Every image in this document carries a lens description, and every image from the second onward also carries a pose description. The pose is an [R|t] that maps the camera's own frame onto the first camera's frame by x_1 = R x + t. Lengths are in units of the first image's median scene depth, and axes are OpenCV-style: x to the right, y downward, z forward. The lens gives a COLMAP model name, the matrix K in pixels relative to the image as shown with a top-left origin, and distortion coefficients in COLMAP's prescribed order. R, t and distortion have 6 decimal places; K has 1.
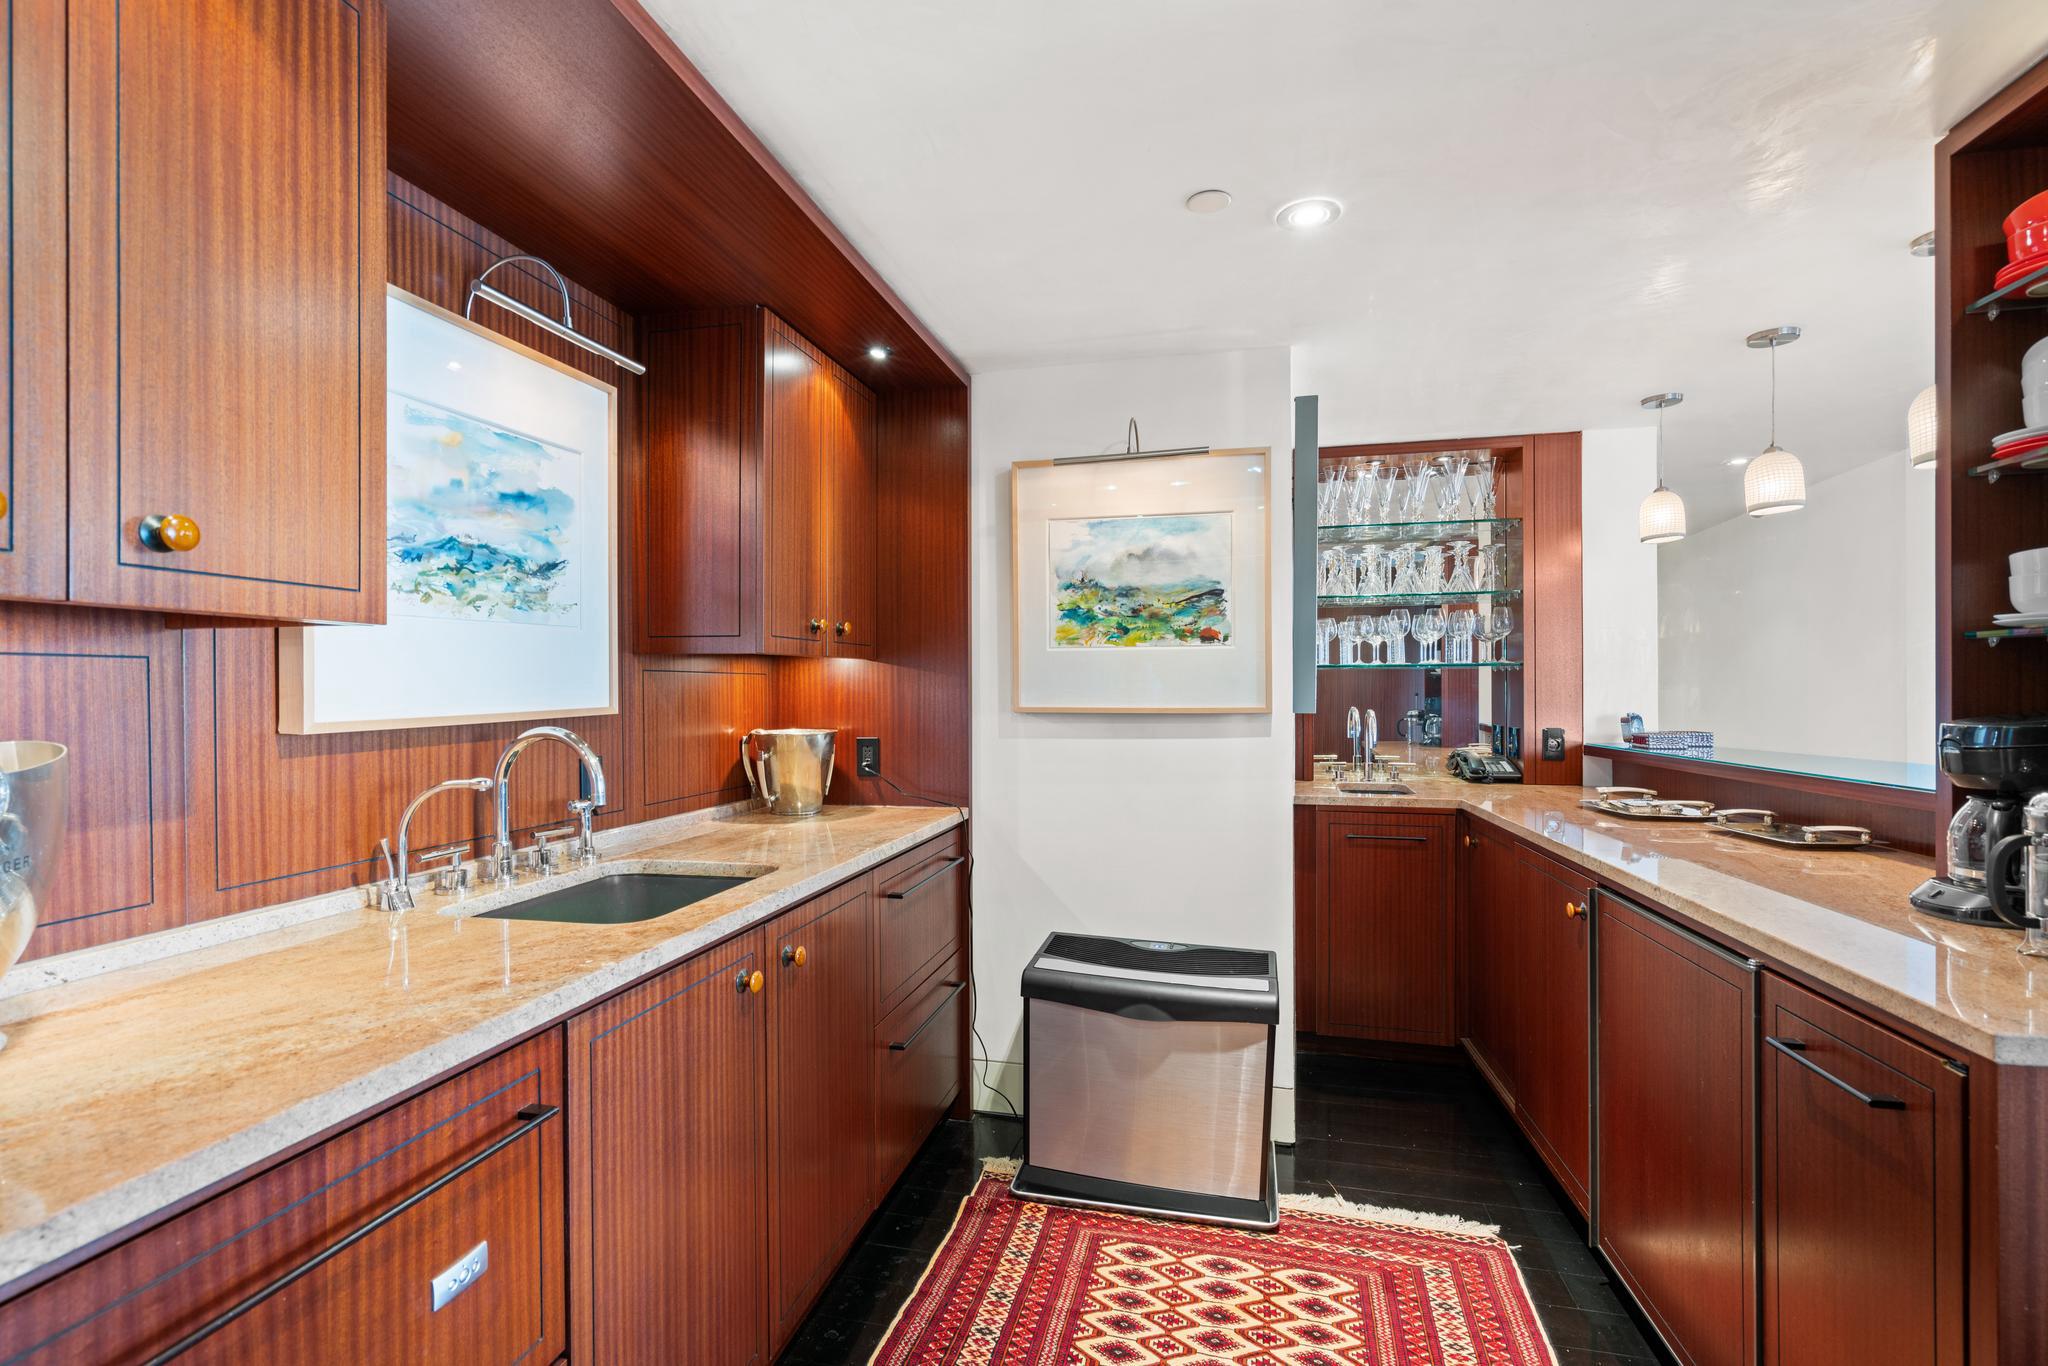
lens RADIAL K [[940.7, 0, 1018.1], [0, 940.7, 686.3], [0, 0, 1]] dist [-0.008574, 0.004128]
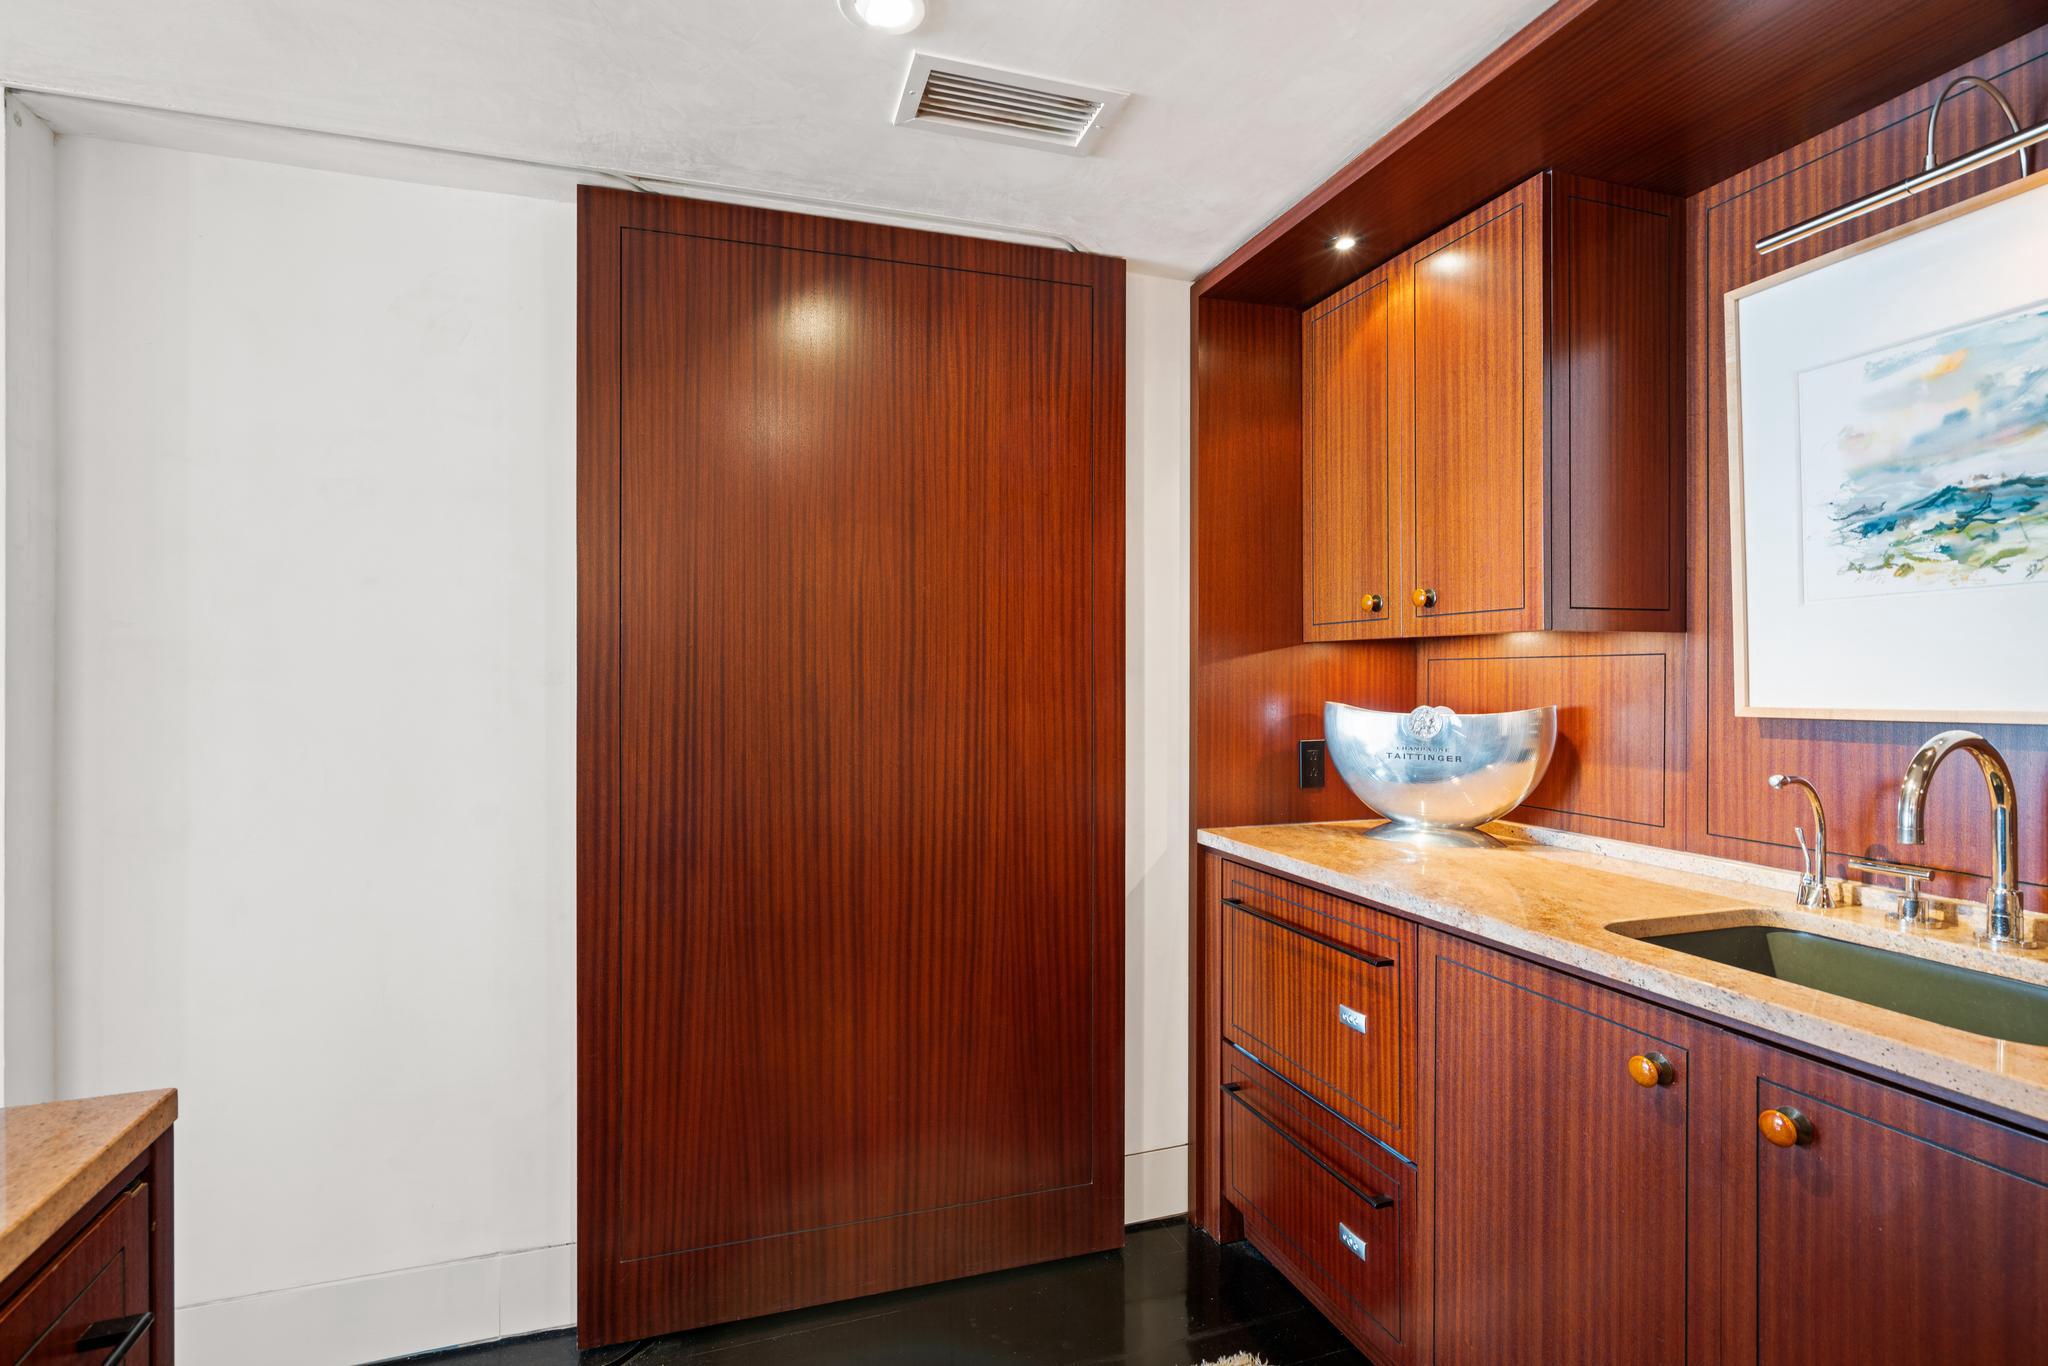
lens RADIAL K [[940.7, 0, 1017.9], [0, 940.7, 675.5], [0, 0, 1]] dist [-0.008574, 0.004128]
pose [[-0.847728, 0.002946, -0.530423, 0.549760], [0.003919, 0.999992, -0.000710, -0.001299], [0.530416, -0.002681, -0.847733, 1.402914]]
